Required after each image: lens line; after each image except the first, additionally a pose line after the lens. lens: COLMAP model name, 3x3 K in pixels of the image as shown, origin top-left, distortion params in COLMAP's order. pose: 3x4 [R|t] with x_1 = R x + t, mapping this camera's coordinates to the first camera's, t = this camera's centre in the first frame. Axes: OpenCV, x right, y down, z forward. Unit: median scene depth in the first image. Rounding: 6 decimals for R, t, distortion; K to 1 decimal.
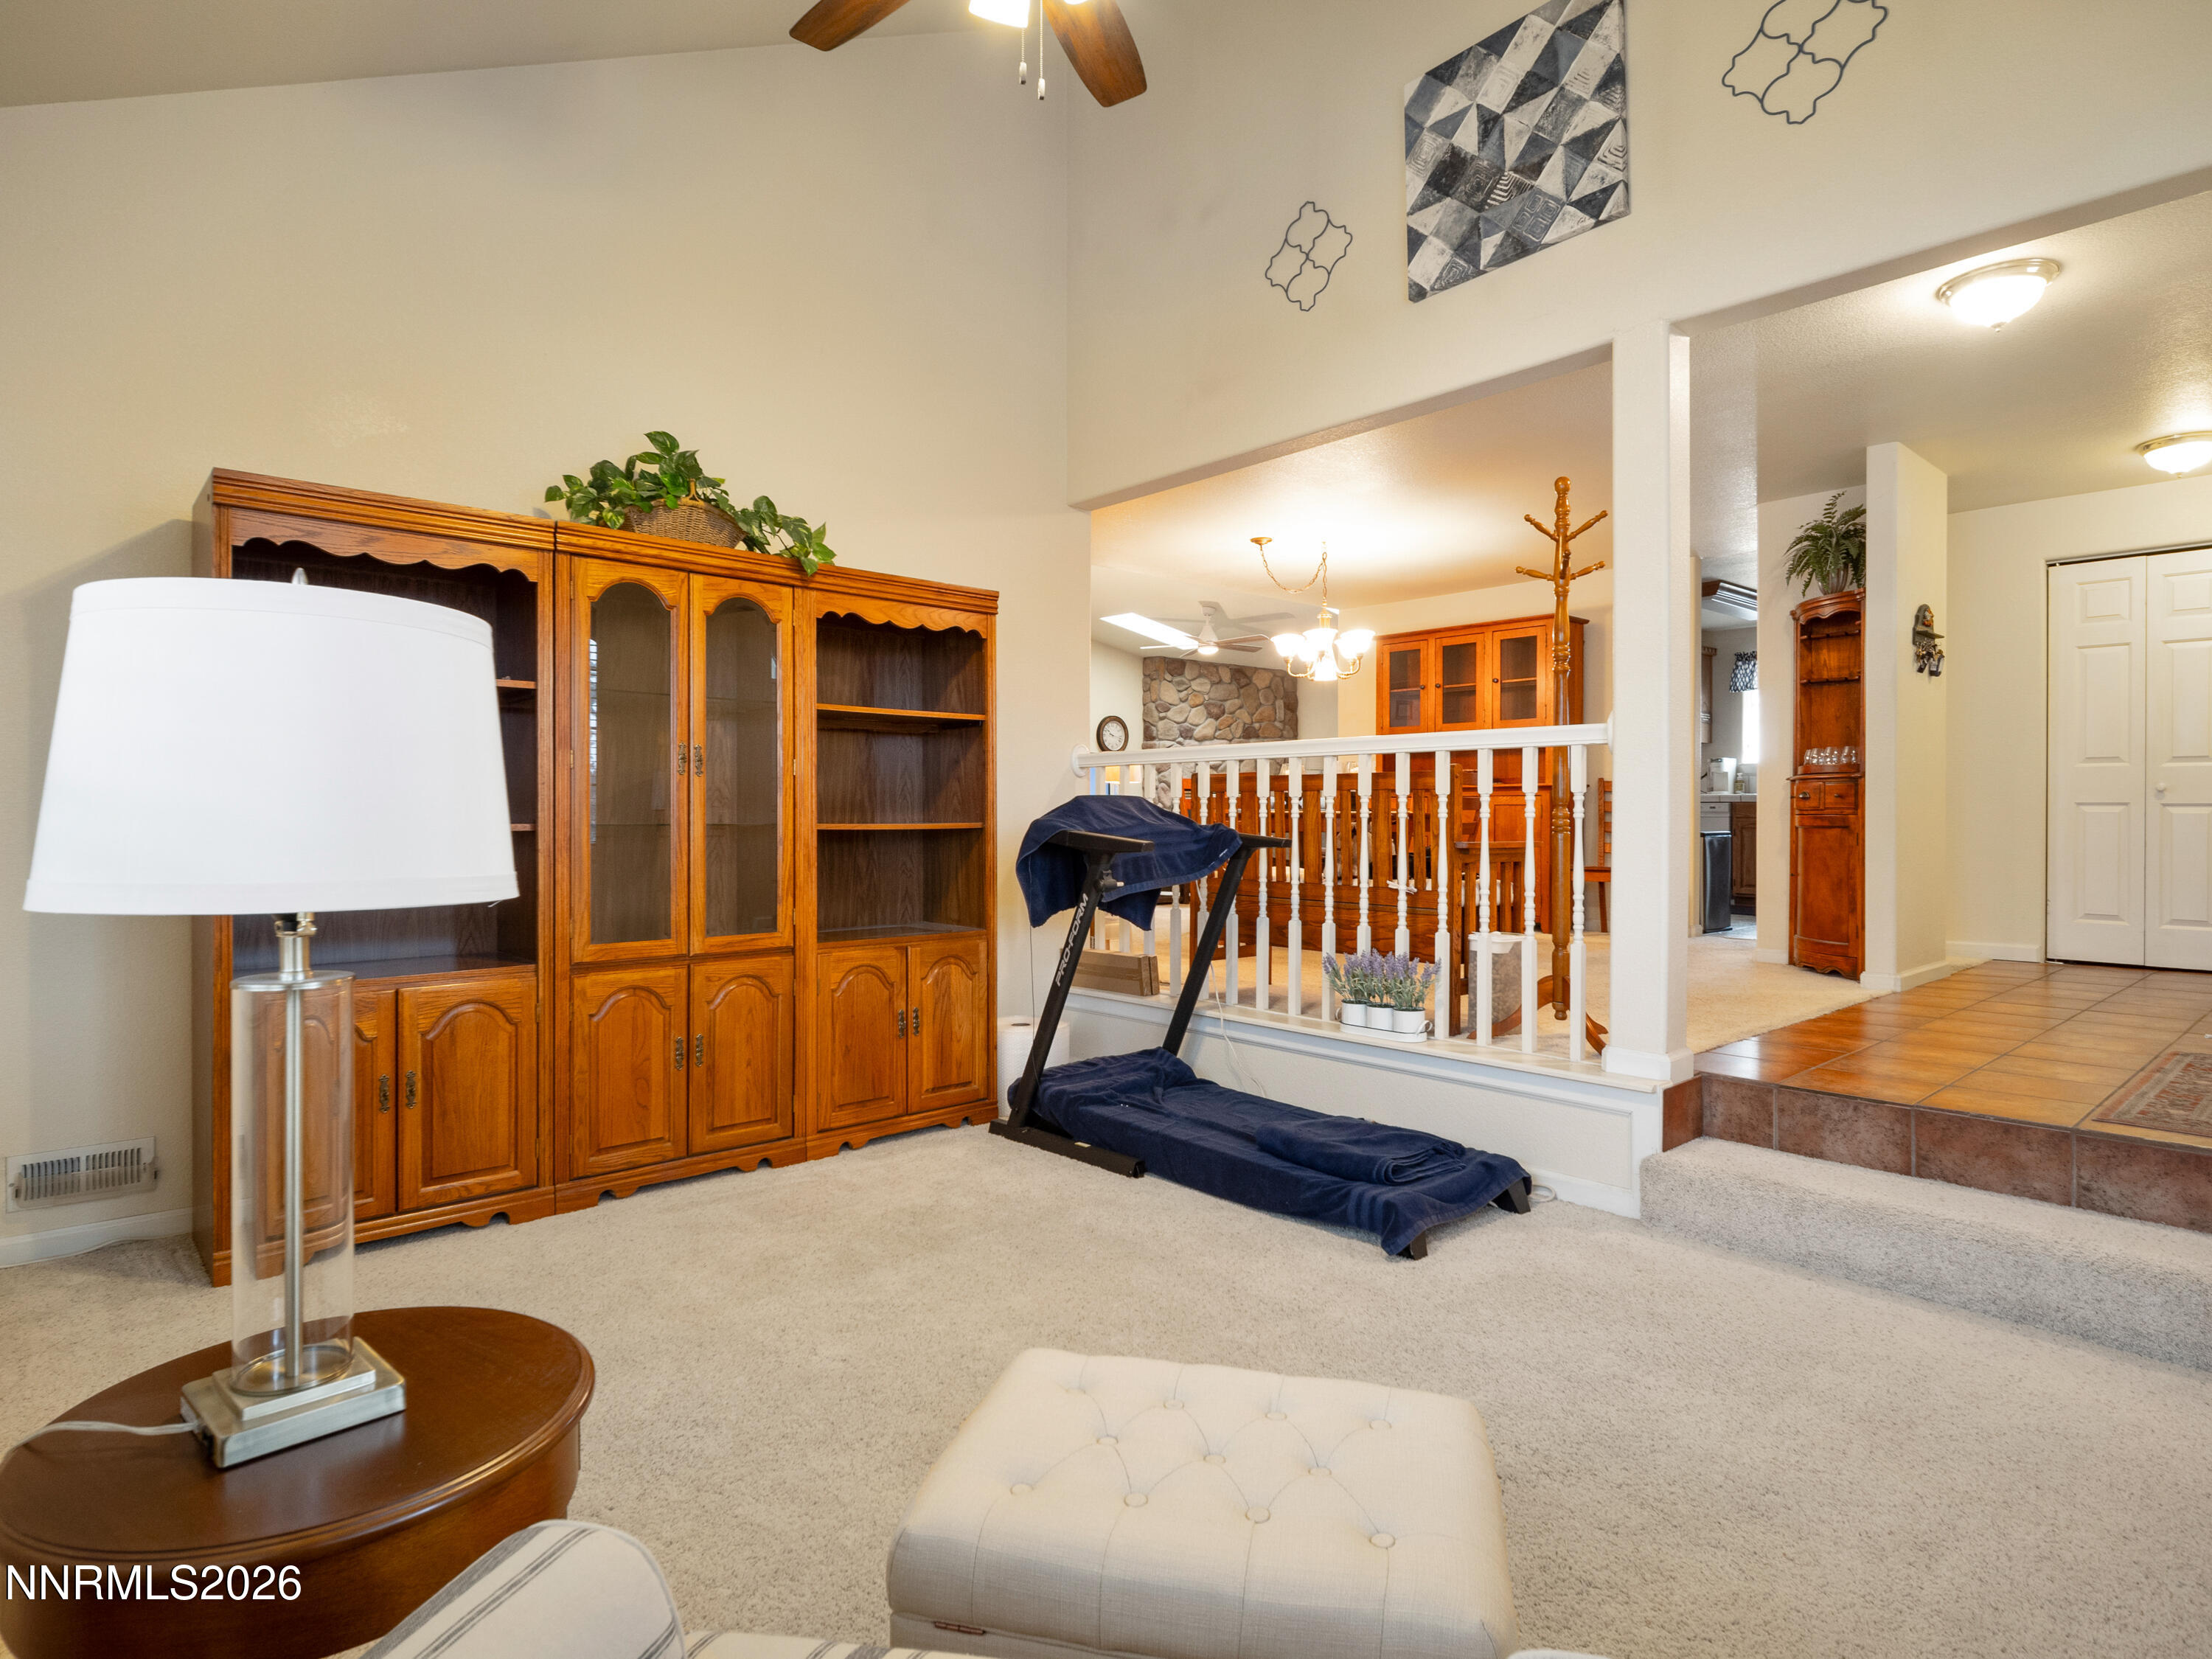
lens RADIAL K [[1193.5, 0, 1102.5], [0, 1193.5, 821.9], [0, 0, 1]] dist [0.003190, -0.001696]
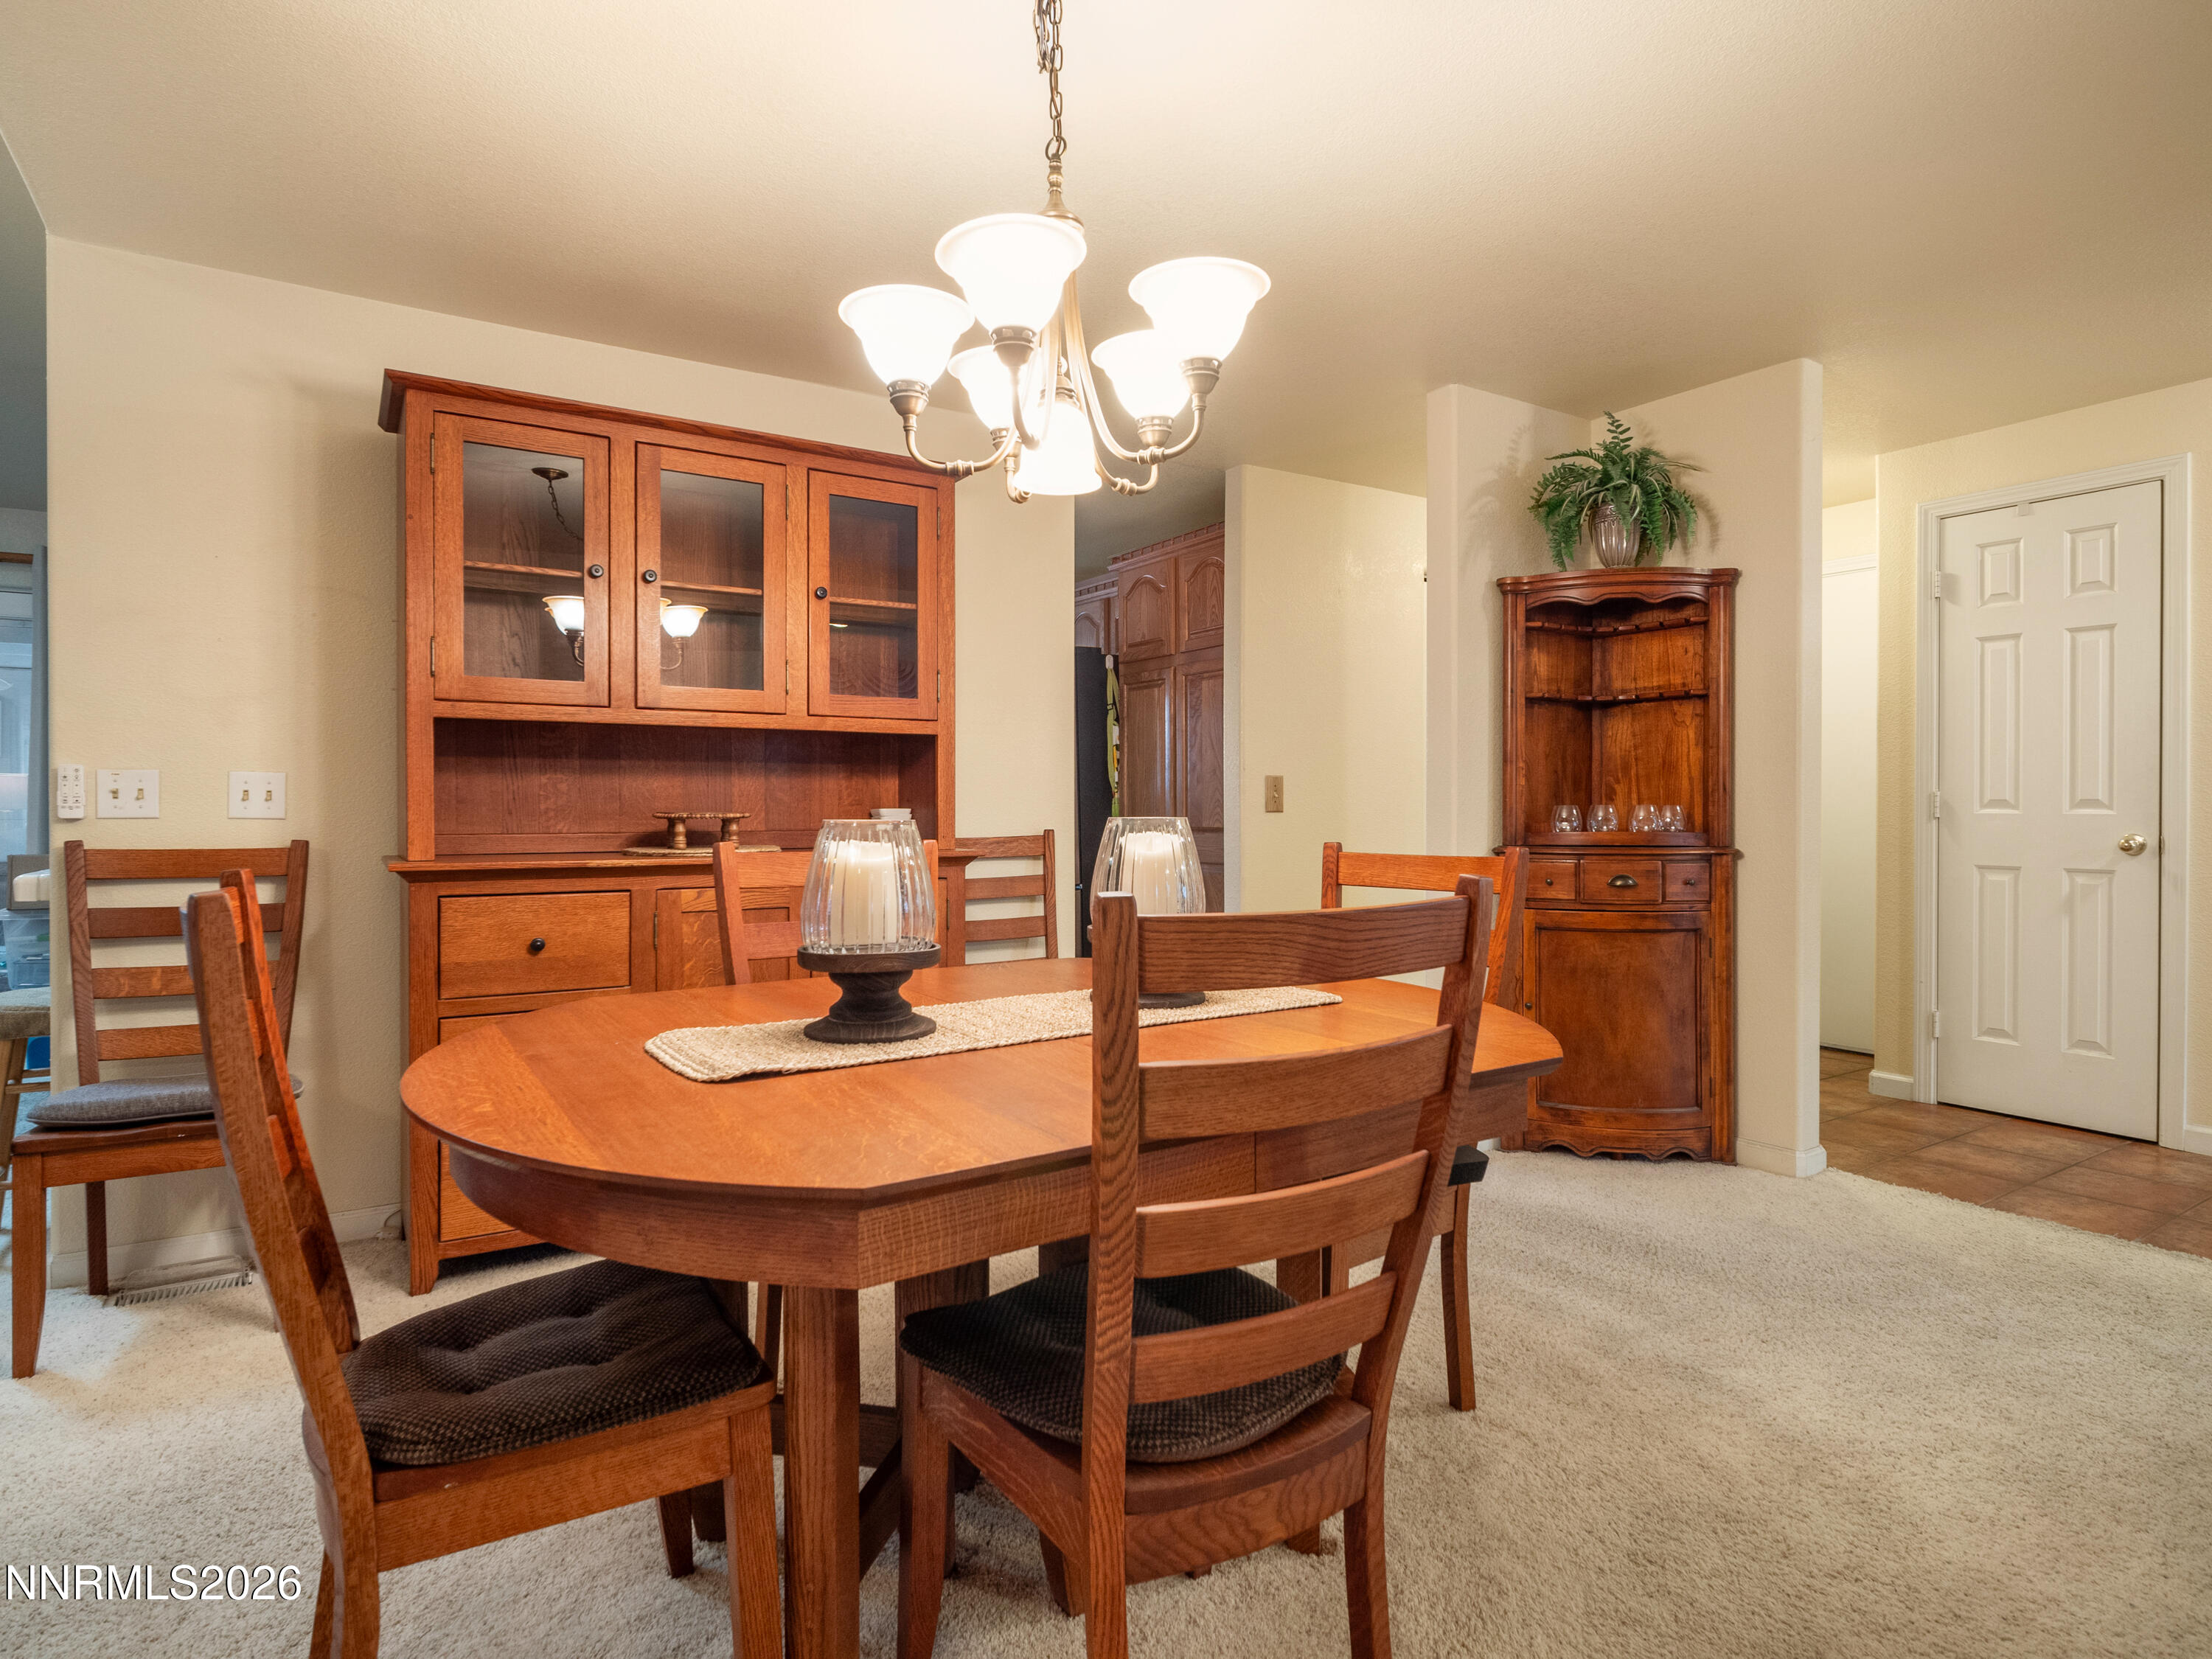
lens RADIAL K [[1208.4, 0, 1097.8], [0, 1208.4, 817.7], [0, 0, 1]] dist [-0.000341, -0.001966]
pose [[0.165961, -0.011569, 0.986064, -0.076041], [0.009357, 0.999905, 0.010156, -0.061917], [-0.986088, 0.007541, 0.166054, 1.126803]]
